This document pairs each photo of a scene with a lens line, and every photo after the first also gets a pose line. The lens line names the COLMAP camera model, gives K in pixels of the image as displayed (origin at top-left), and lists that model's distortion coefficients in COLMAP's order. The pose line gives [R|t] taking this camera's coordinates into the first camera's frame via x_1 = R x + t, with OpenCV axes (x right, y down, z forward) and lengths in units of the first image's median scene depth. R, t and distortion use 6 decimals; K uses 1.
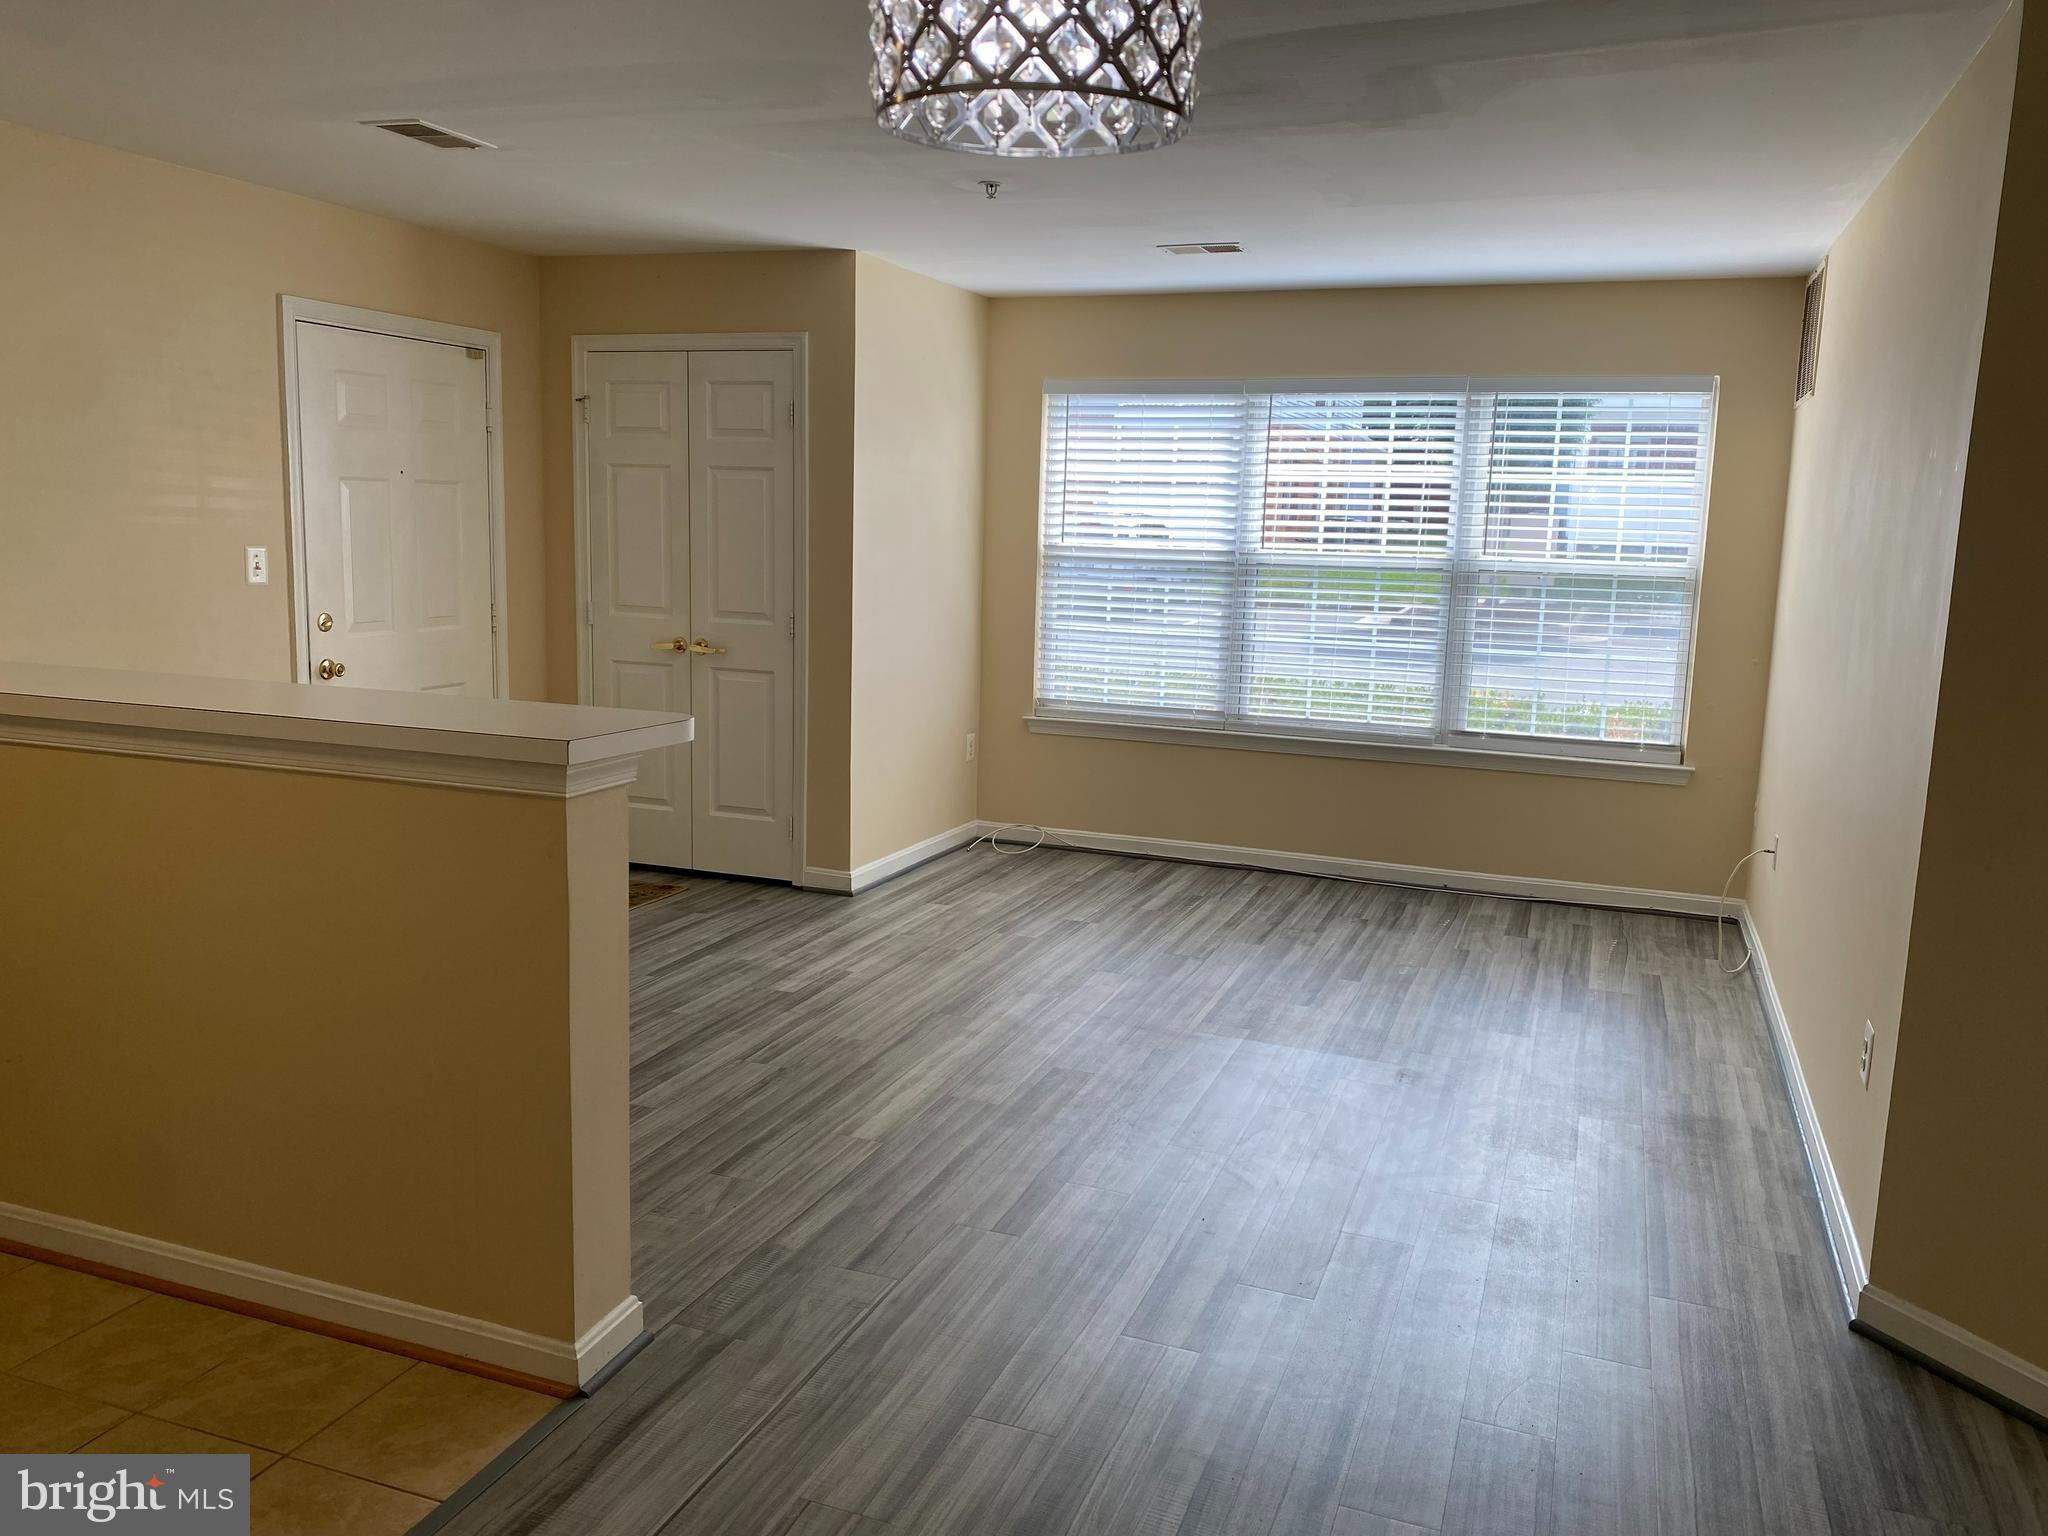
lens RADIAL K [[1541.8, 0, 1016.8], [0, 1541.8, 762.1], [0, 0, 1]] dist [0.006618, -0.007807]
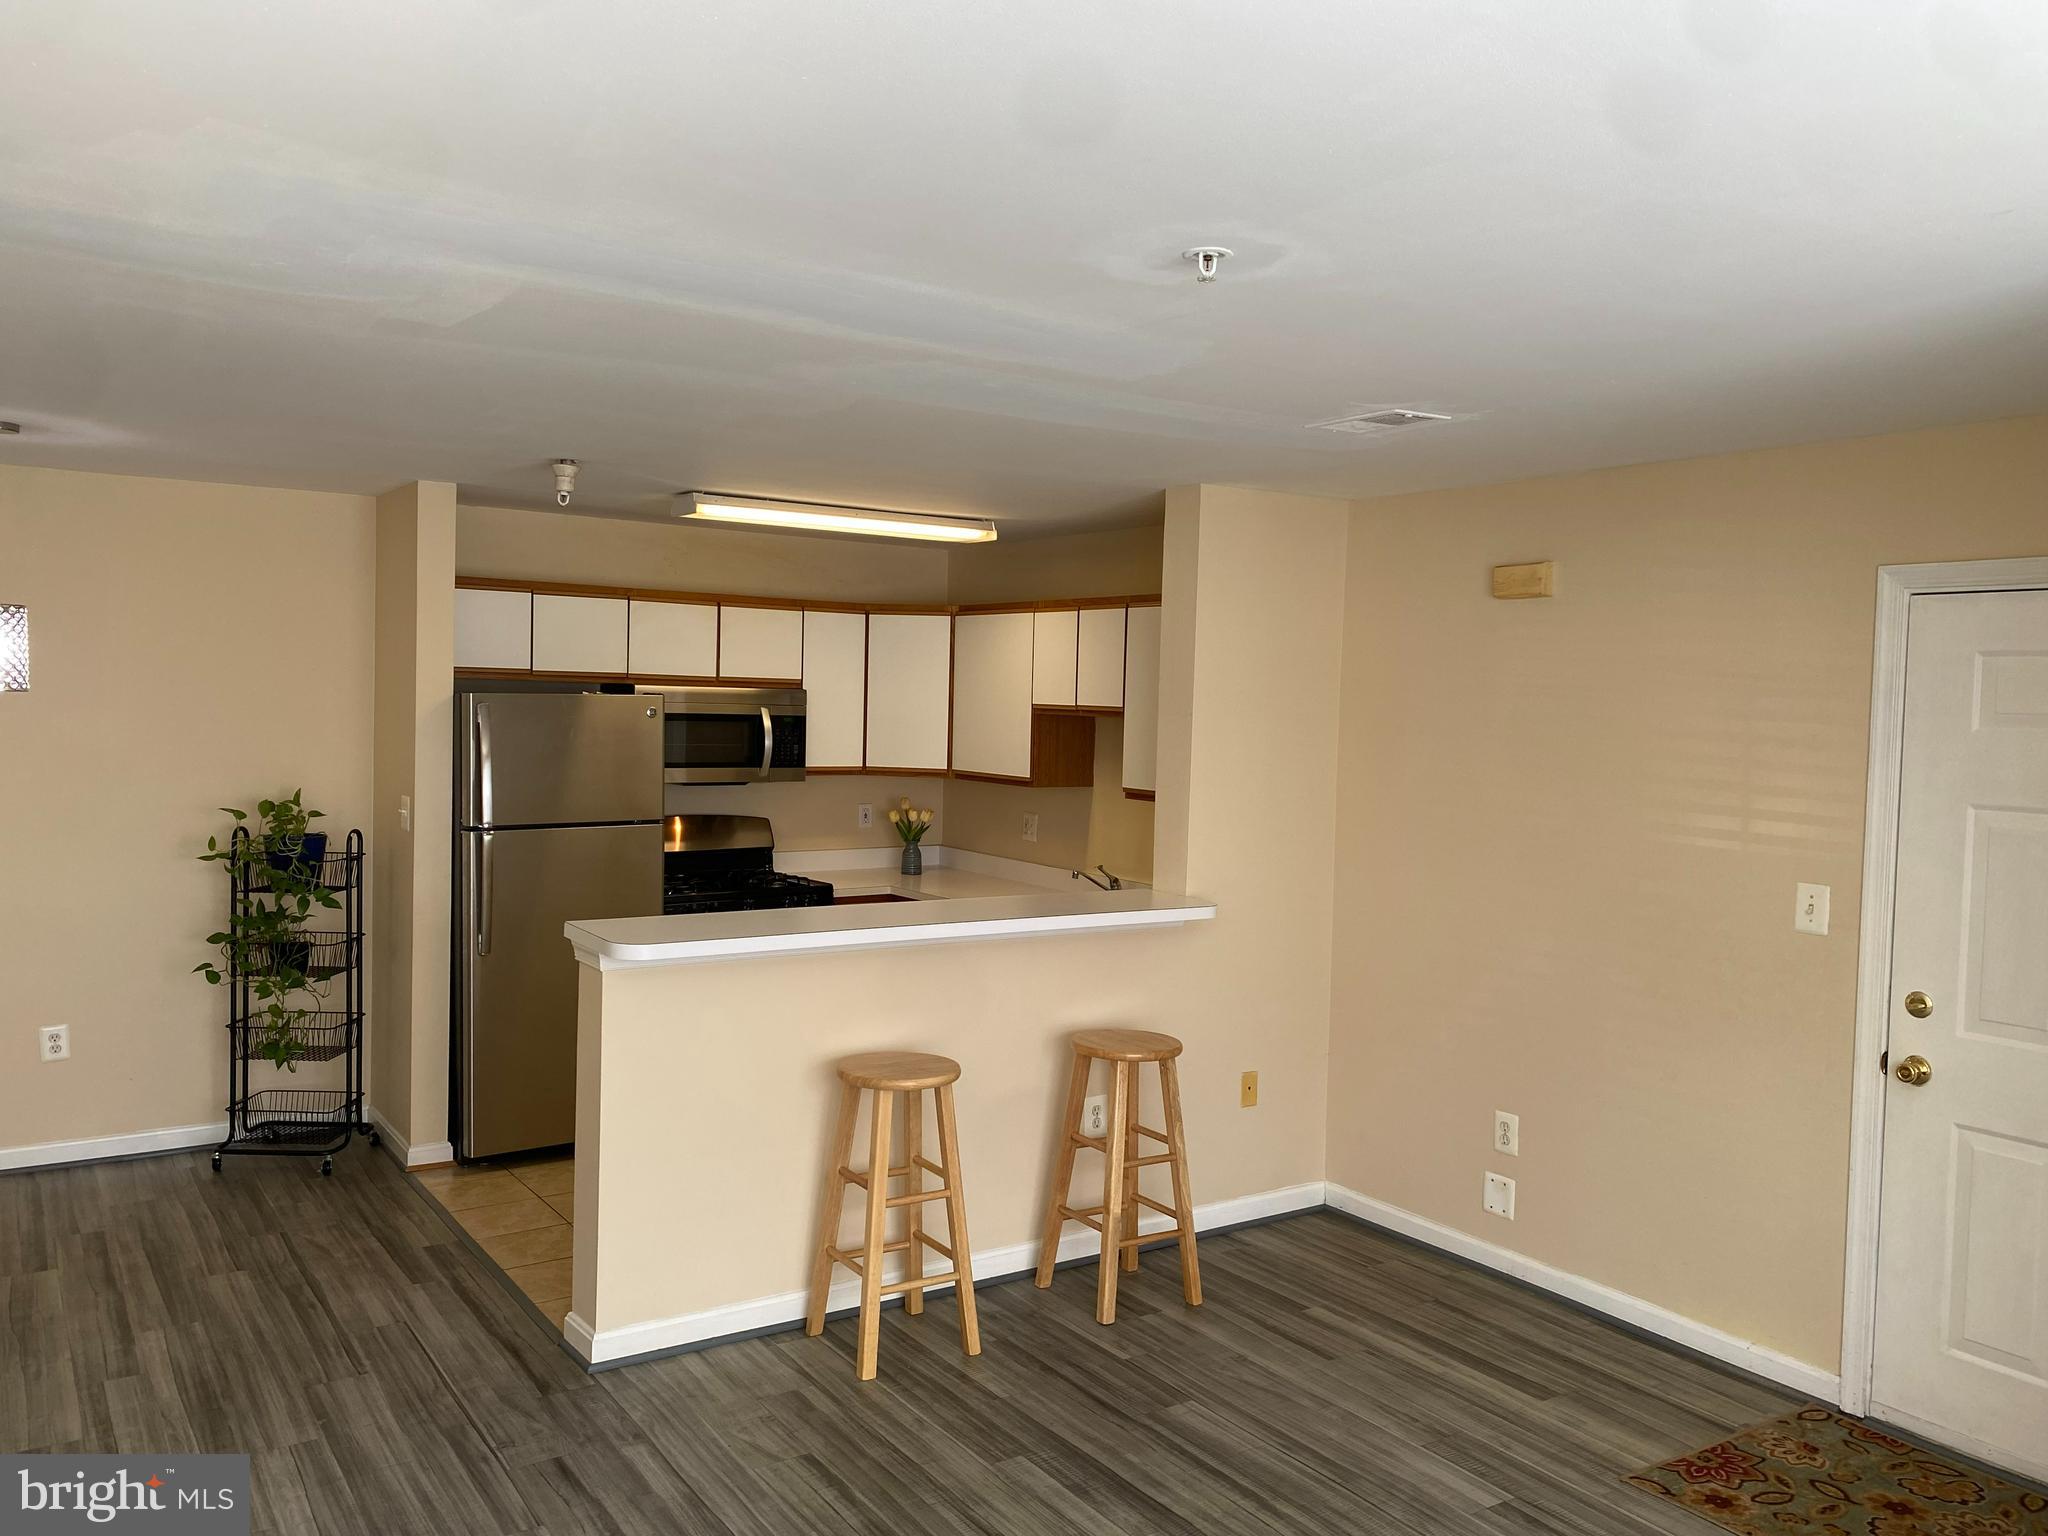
lens RADIAL K [[1541.8, 0, 1026.9], [0, 1541.8, 763.2], [0, 0, 1]] dist [0.006618, -0.007807]
pose [[-0.561522, -0.011756, -0.827378, 0.495146], [-0.175507, 0.978841, 0.105205, -0.270181], [0.808635, 0.204286, -0.551704, 1.391989]]
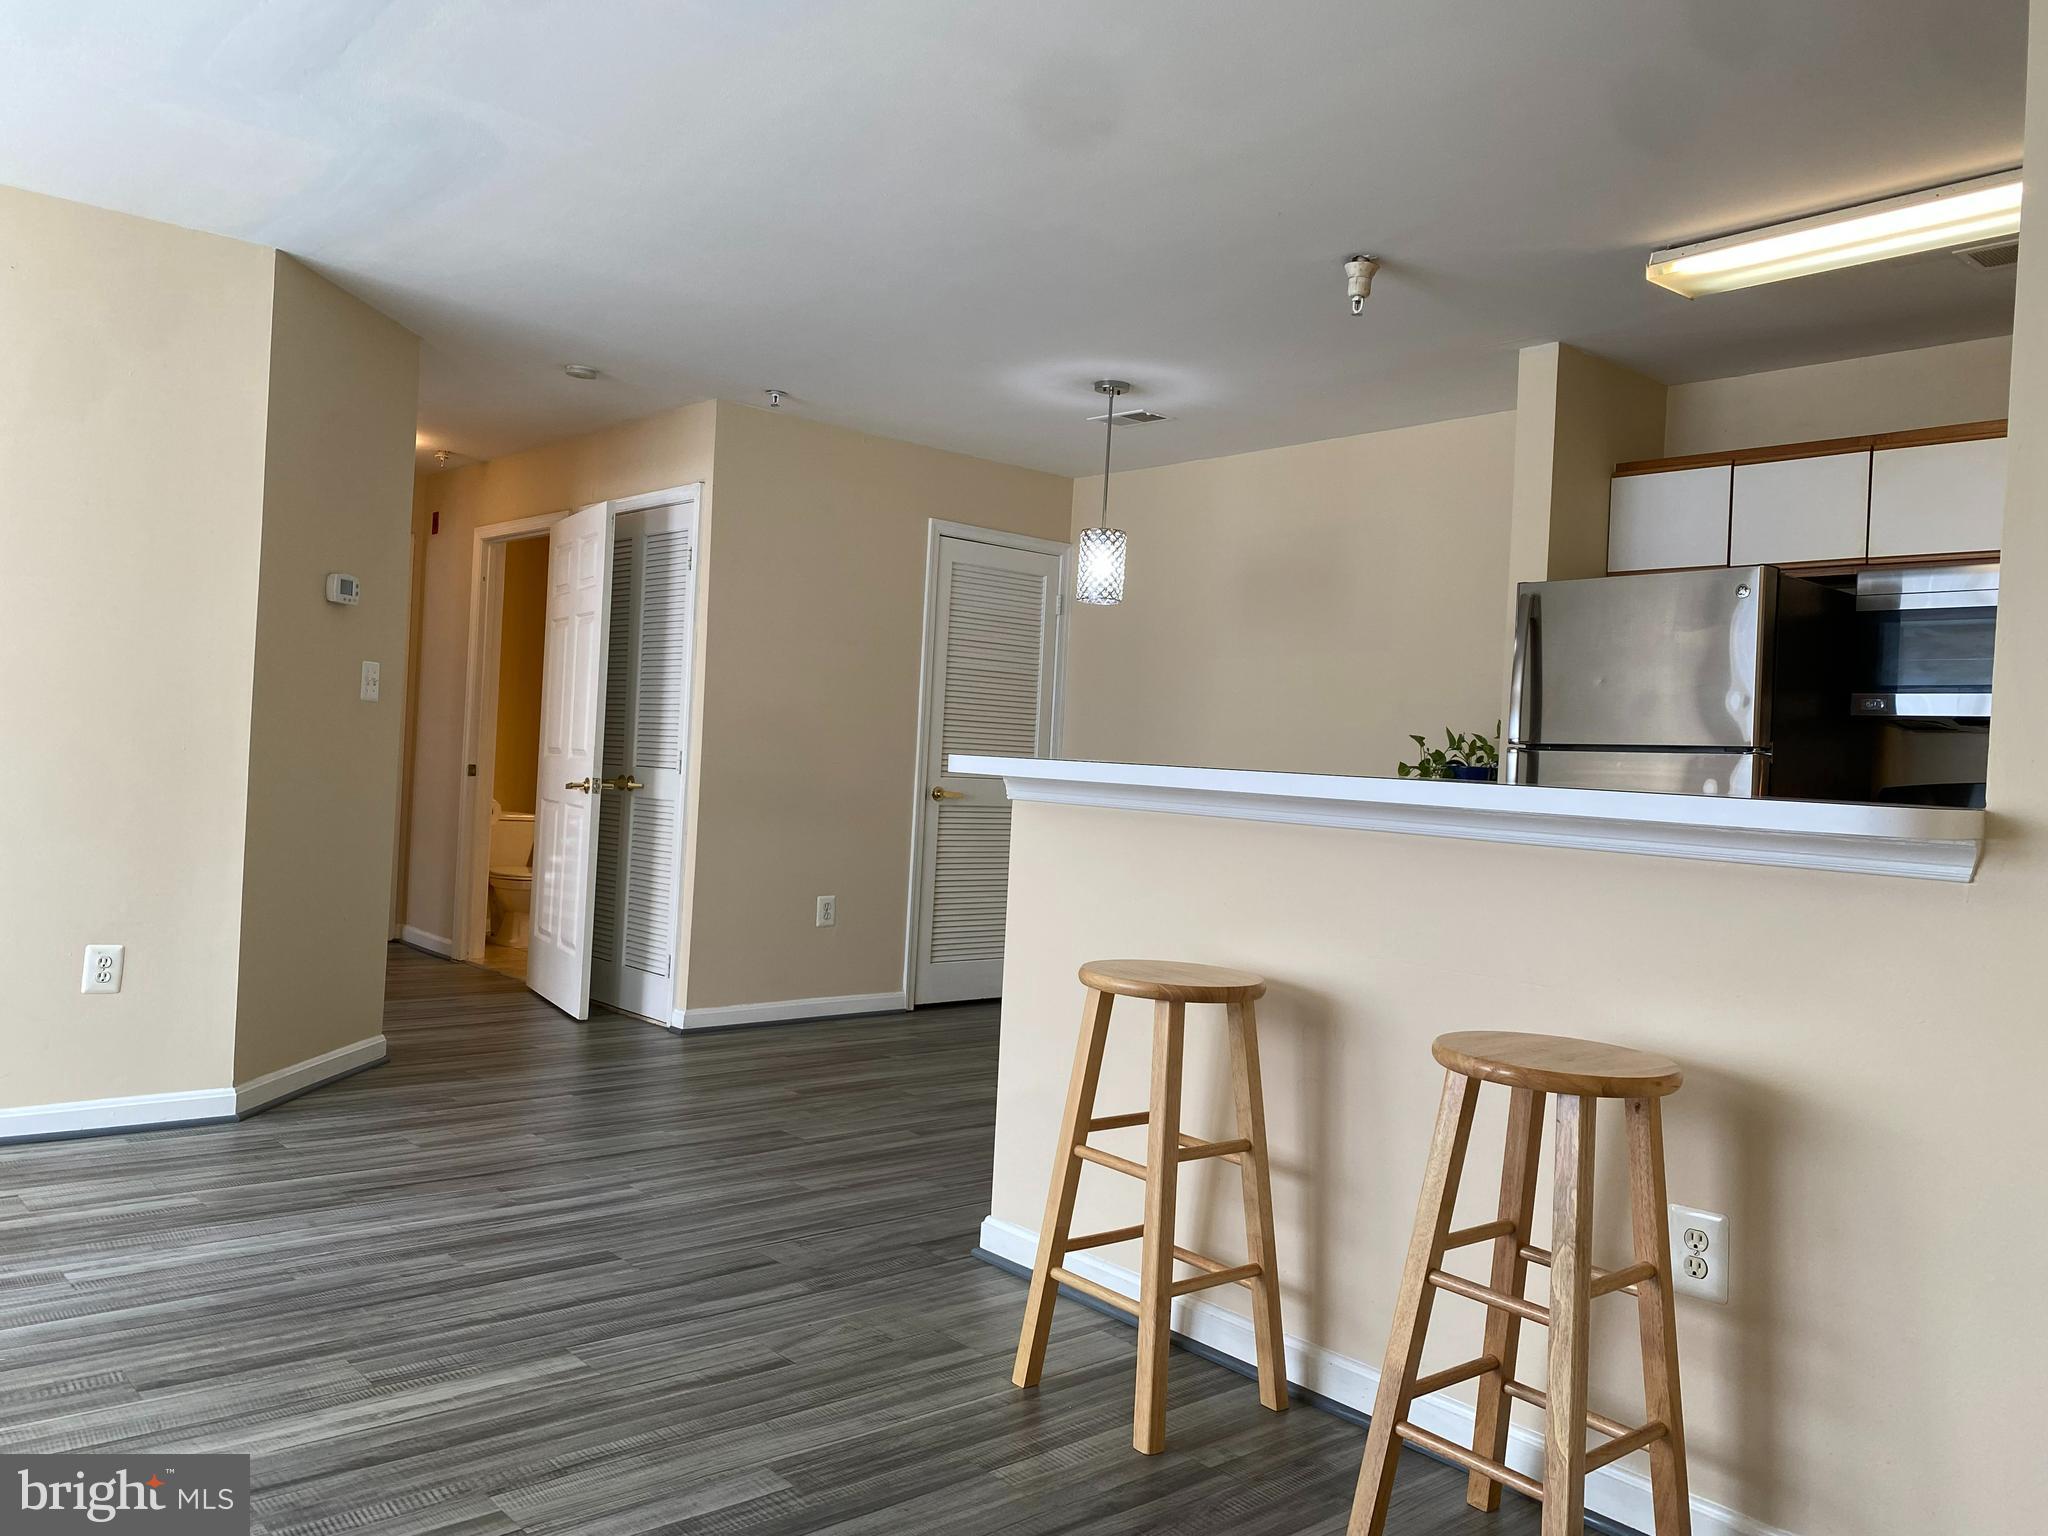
lens RADIAL K [[1541.8, 0, 1038.1], [0, 1541.8, 756.8], [0, 0, 1]] dist [0.006618, -0.007807]
pose [[-0.887169, -0.065921, 0.456712, -0.579534], [0.002531, 0.989033, 0.147671, -0.144923], [-0.461438, 0.132165, -0.877273, 1.414242]]
